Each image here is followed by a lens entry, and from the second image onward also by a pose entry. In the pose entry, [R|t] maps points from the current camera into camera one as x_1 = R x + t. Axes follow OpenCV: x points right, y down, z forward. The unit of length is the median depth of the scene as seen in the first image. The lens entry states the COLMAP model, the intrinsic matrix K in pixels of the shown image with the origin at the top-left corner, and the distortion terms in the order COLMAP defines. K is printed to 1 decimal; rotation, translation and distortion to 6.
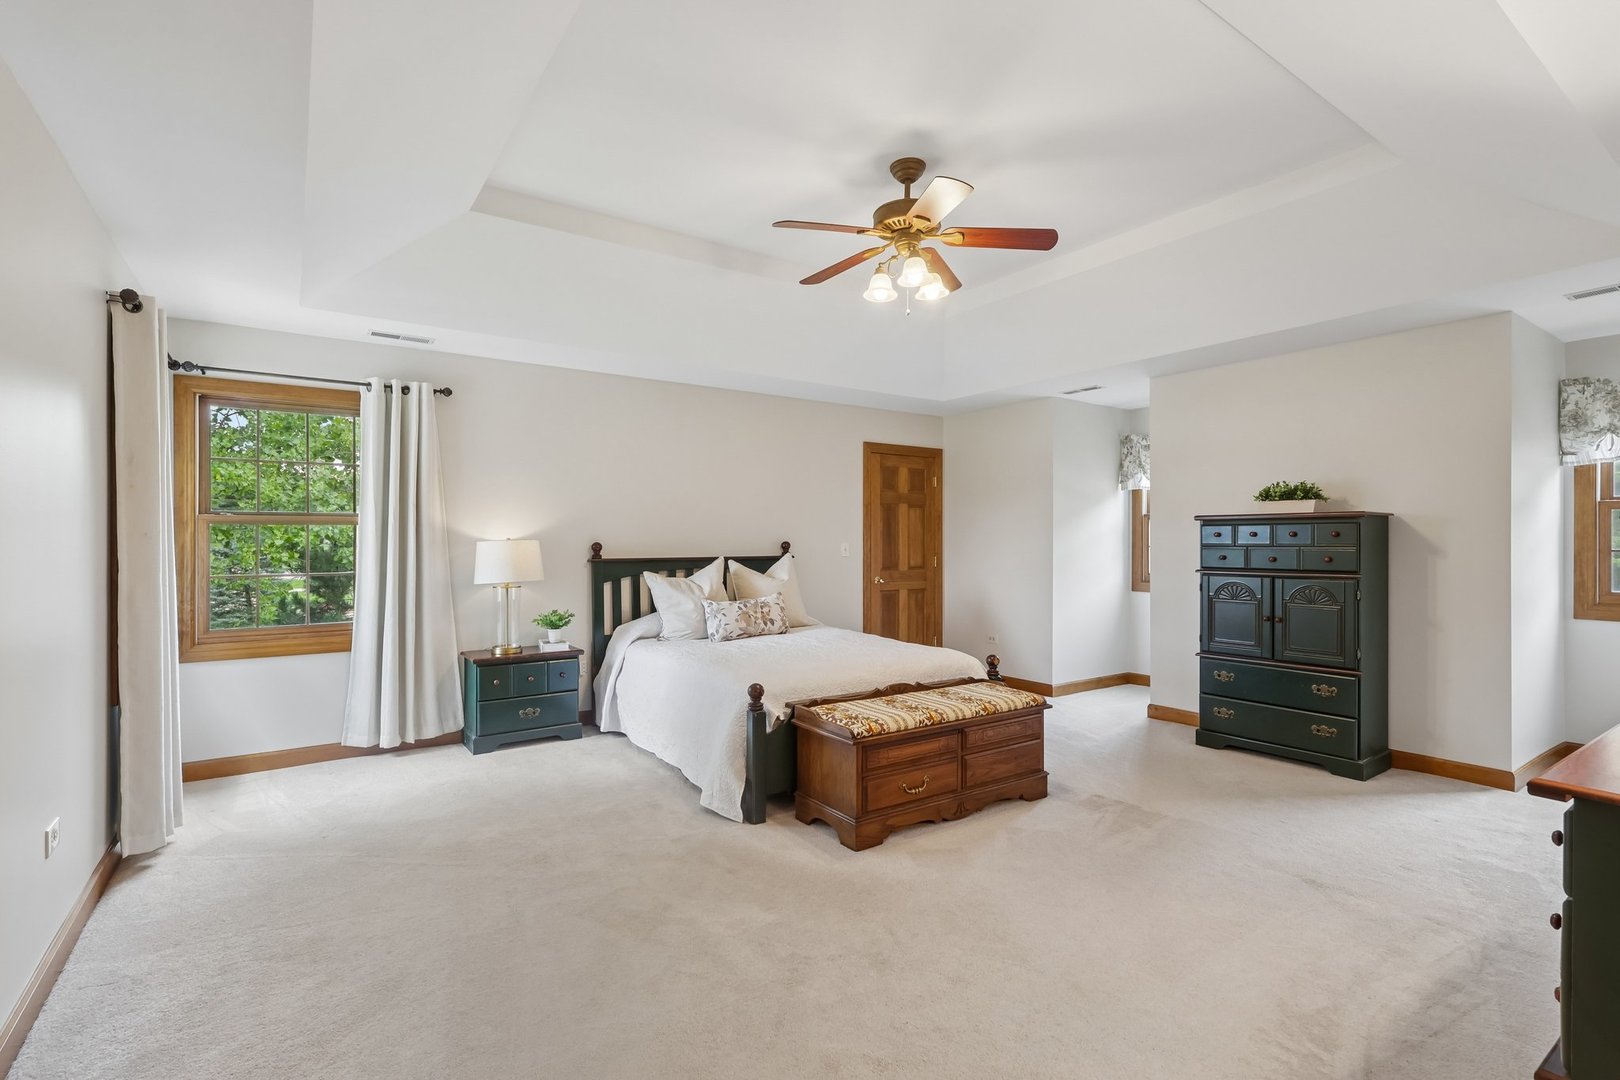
lens RADIAL K [[747.7, 0, 804.6], [0, 747.7, 541.6], [0, 0, 1]] dist [-0.000397, 0.000328]
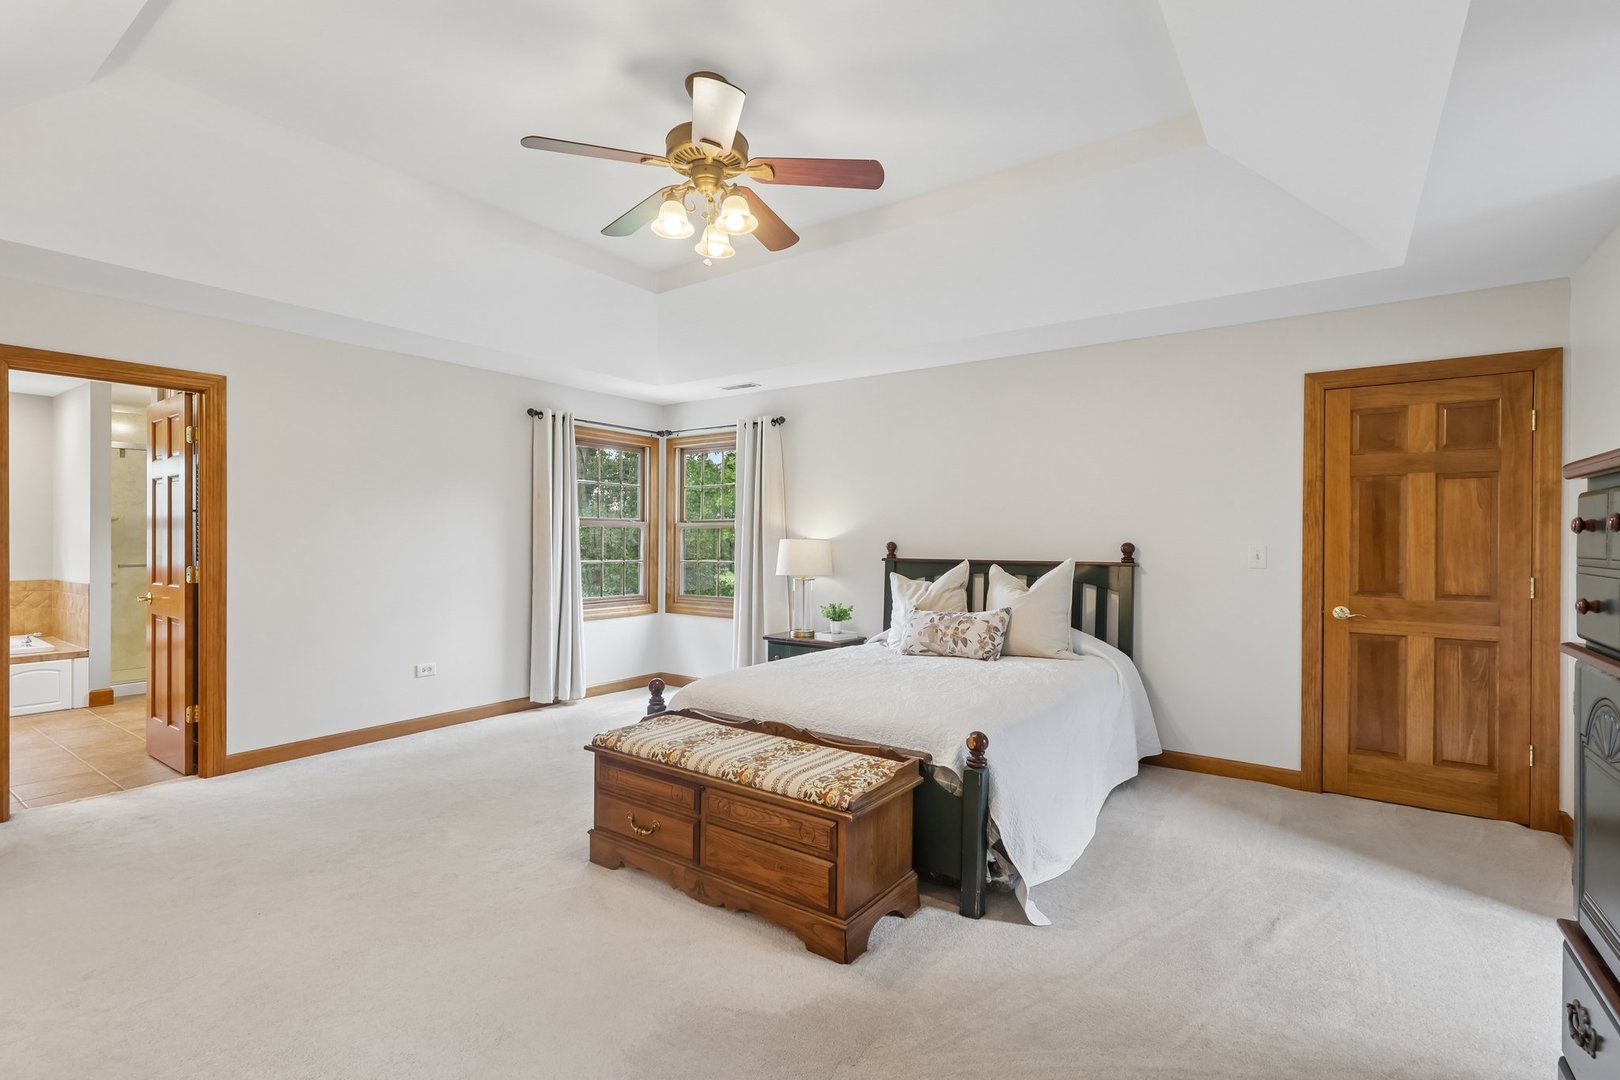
lens RADIAL K [[747.7, 0, 804.6], [0, 747.7, 541.6], [0, 0, 1]] dist [-0.000397, 0.000328]
pose [[0.346676, 0.004489, -0.937974, 0.649527], [-0.007384, 0.999971, 0.002057, -0.000722], [0.937956, 0.006213, 0.346699, 0.562357]]
